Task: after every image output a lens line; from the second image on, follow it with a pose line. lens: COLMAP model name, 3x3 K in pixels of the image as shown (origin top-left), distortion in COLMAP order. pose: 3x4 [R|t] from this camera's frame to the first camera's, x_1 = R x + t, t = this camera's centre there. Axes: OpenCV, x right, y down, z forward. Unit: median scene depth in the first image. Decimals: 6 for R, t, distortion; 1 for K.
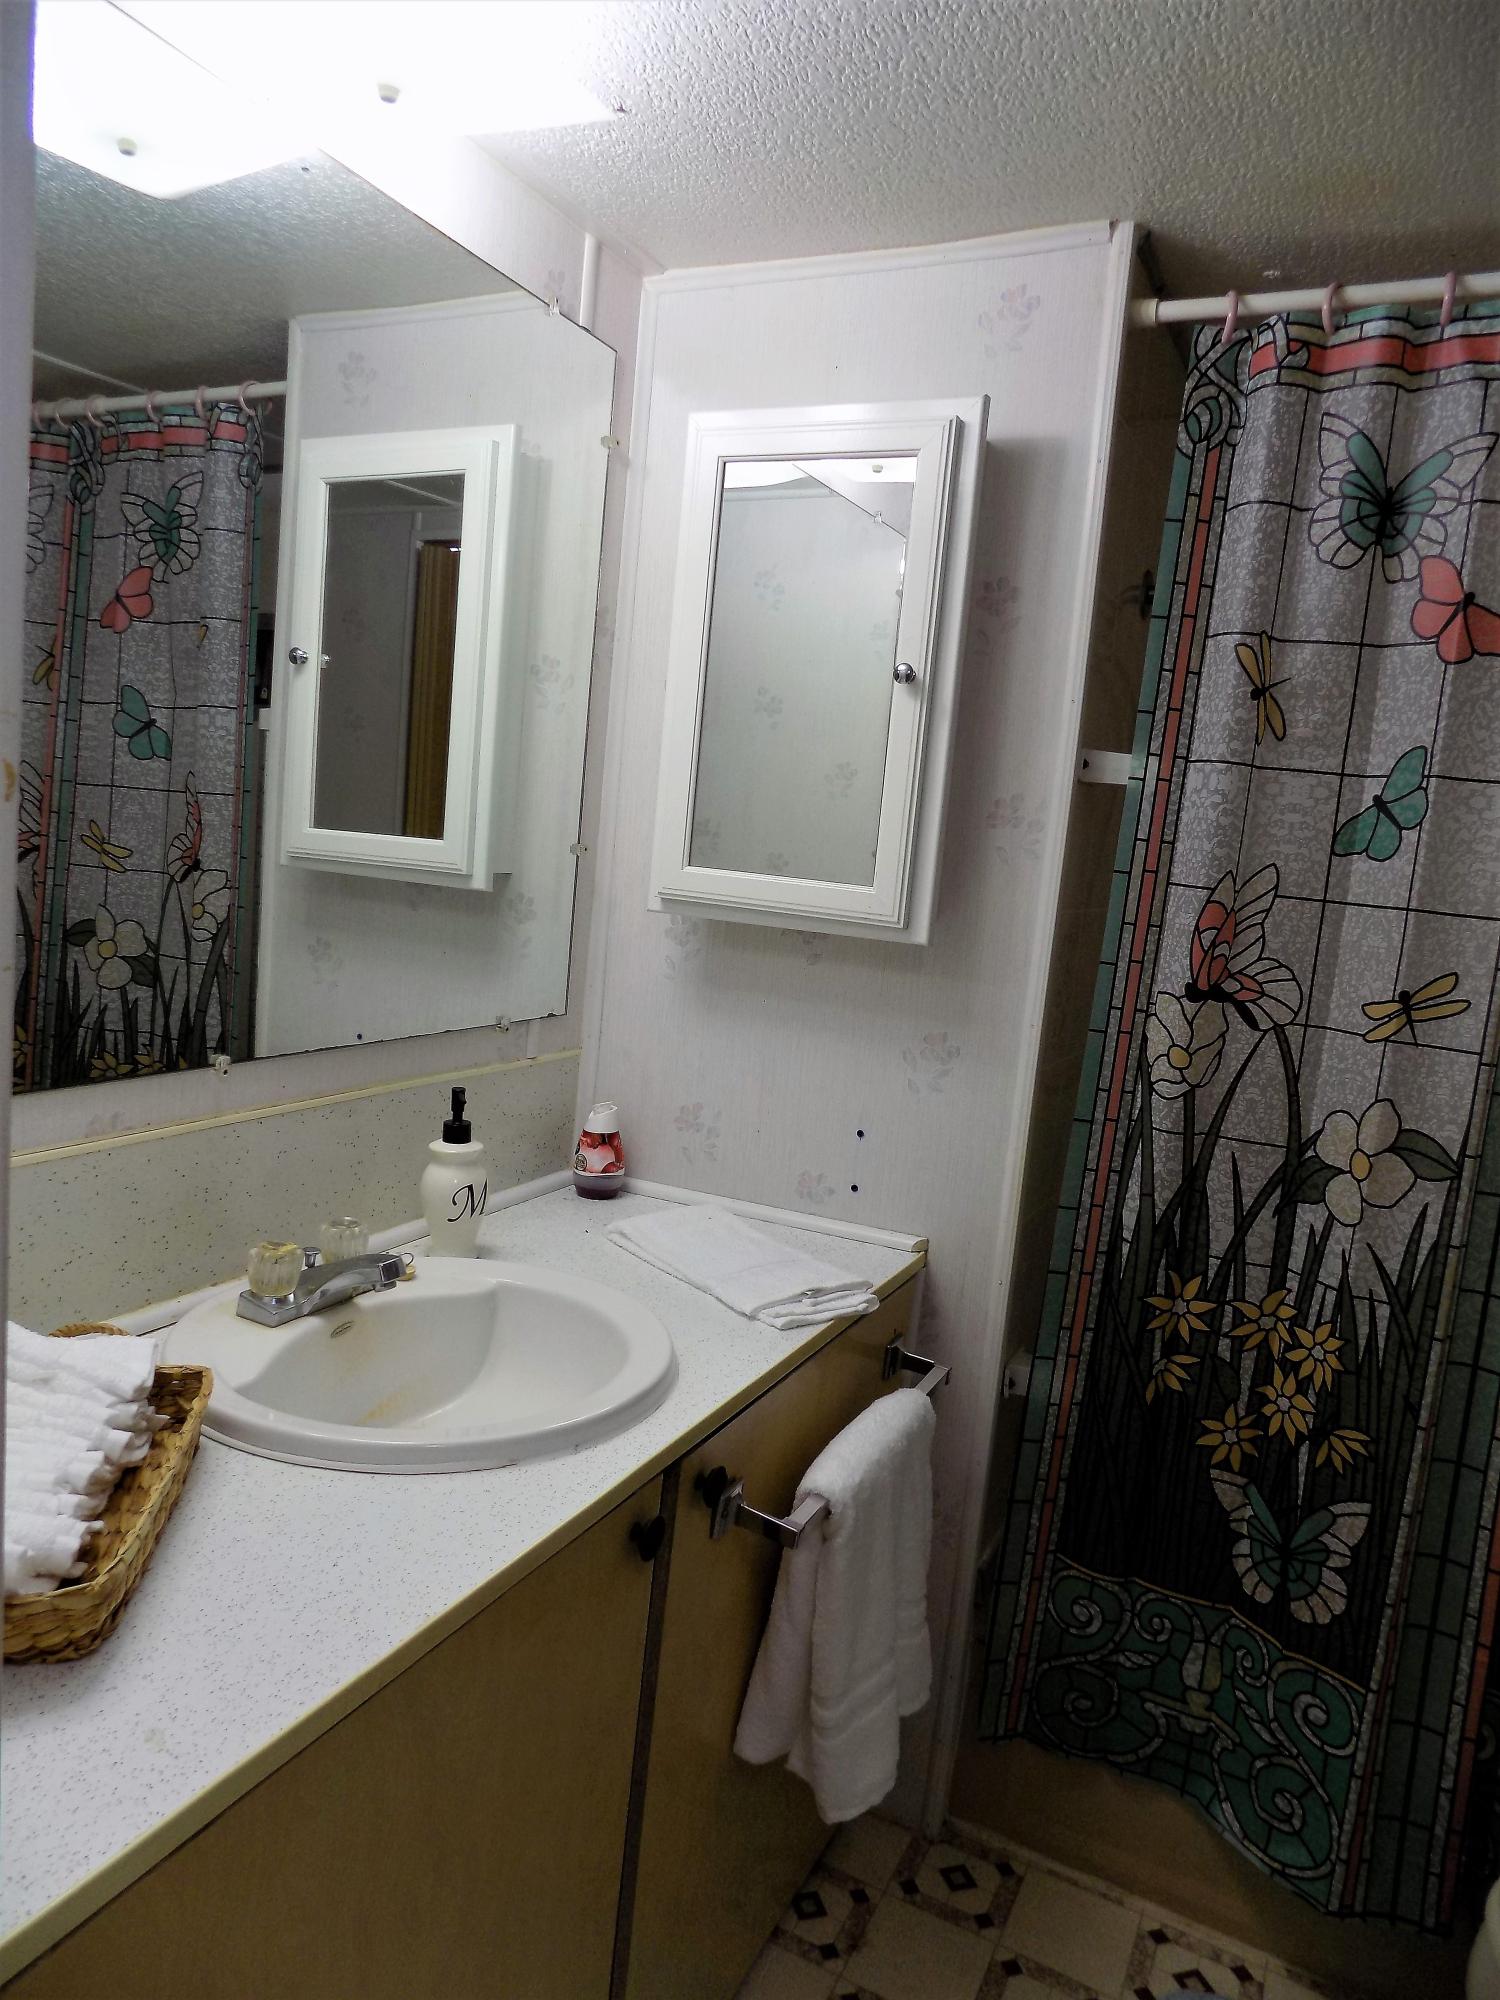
lens RADIAL K [[1337.6, 0, 792.2], [0, 1337.6, 998.6], [0, 0, 1]] dist [-0.047368, 0.059675]
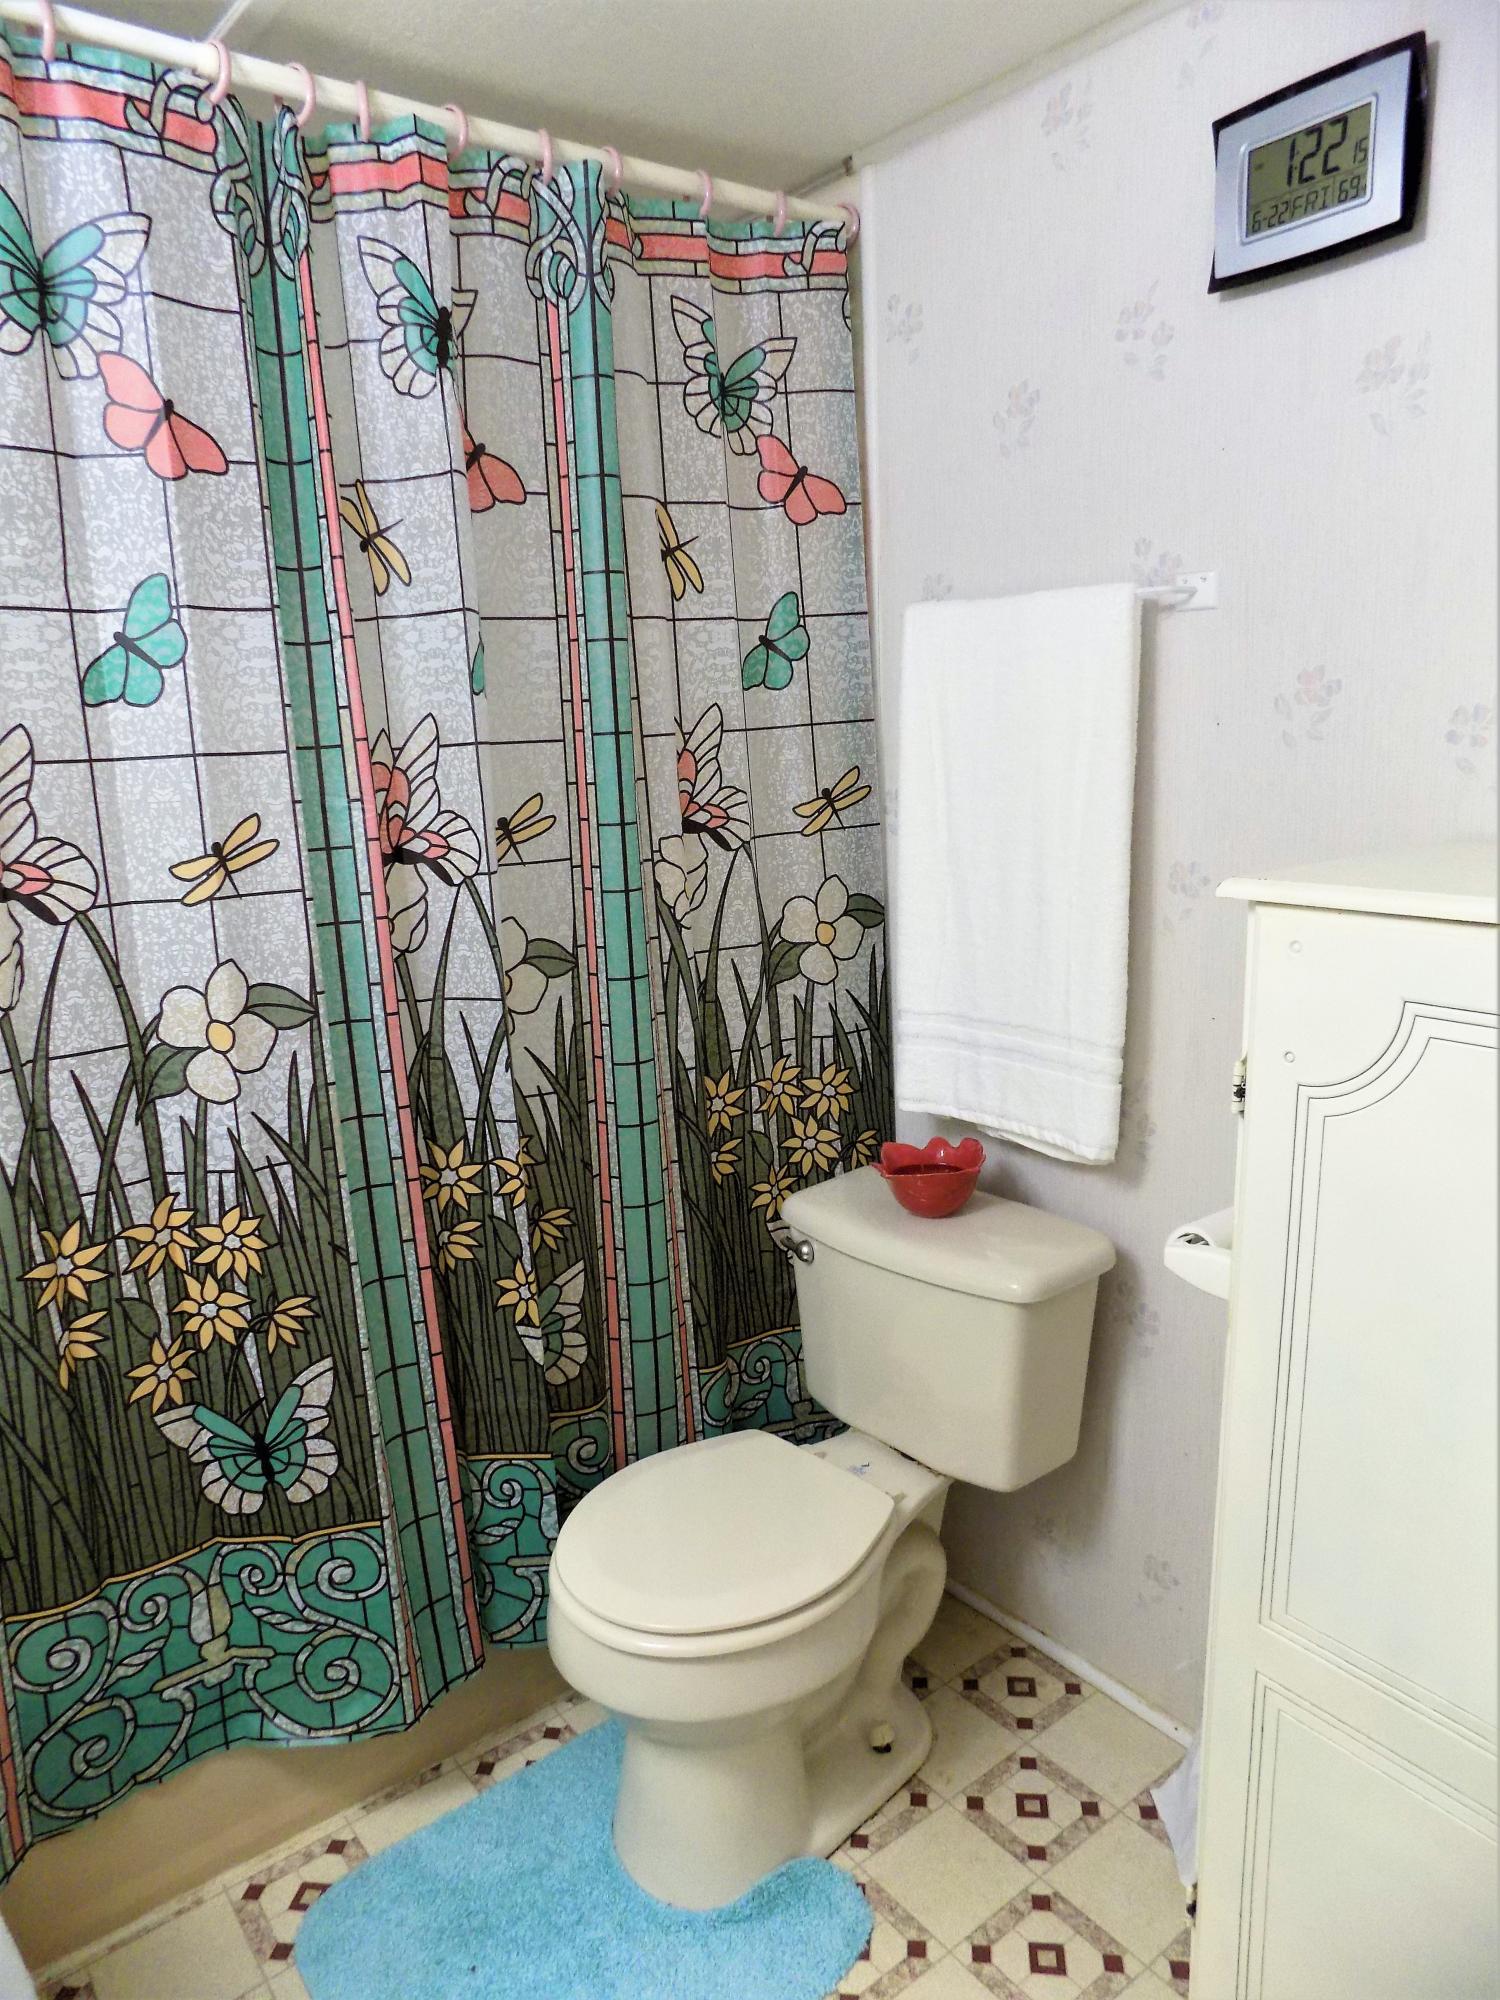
lens RADIAL K [[1342.6, 0, 750.0], [0, 1342.6, 1000.0], [0, 0, 1]] dist [-0.074704, 0.078963]
pose [[0.456279, -0.284631, 0.843086, -0.176031], [0.189201, 0.956830, 0.220636, -0.033164], [-0.869490, 0.058841, 0.490434, 0.214951]]
